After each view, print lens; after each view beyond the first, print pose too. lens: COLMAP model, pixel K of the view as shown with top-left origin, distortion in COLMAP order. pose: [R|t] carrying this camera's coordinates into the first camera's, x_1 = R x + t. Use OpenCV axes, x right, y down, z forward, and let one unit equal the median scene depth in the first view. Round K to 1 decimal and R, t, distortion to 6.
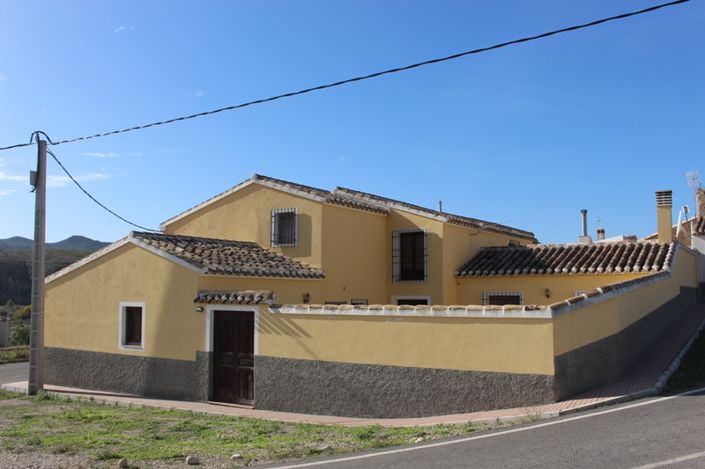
lens RADIAL K [[631.8, 0, 358.2], [0, 631.8, 238.8], [0, 0, 1]] dist [-0.110625, 0.037824]
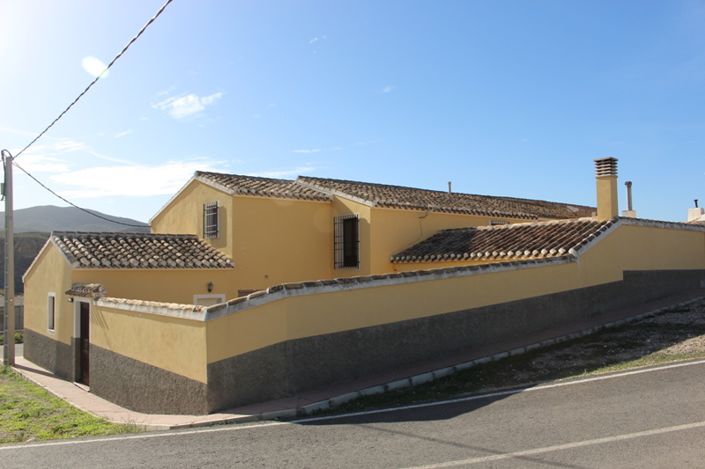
lens RADIAL K [[583.4, 0, 359.2], [0, 583.4, 238.8], [0, 0, 1]] dist [-0.140820, 0.111123]
pose [[0.951352, -0.029622, -0.306679, 0.401645], [0.040156, 0.998798, 0.028095, -0.003365], [0.305478, -0.039043, 0.951398, 0.143425]]
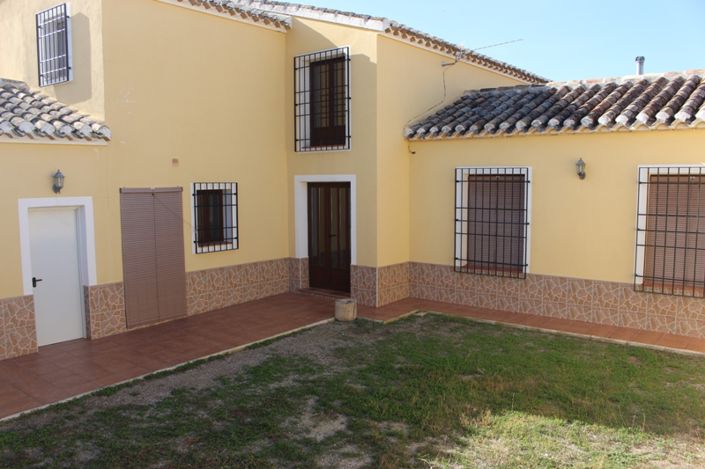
lens RADIAL K [[583.4, 0, 352.8], [0, 583.4, 231.6], [0, 0, 1]] dist [-0.140820, 0.111123]
pose [[0.996447, 0.000866, -0.084217, 0.157797], [0.014393, 0.983485, 0.180415, 0.050370], [0.082982, -0.180986, 0.979979, 0.523776]]
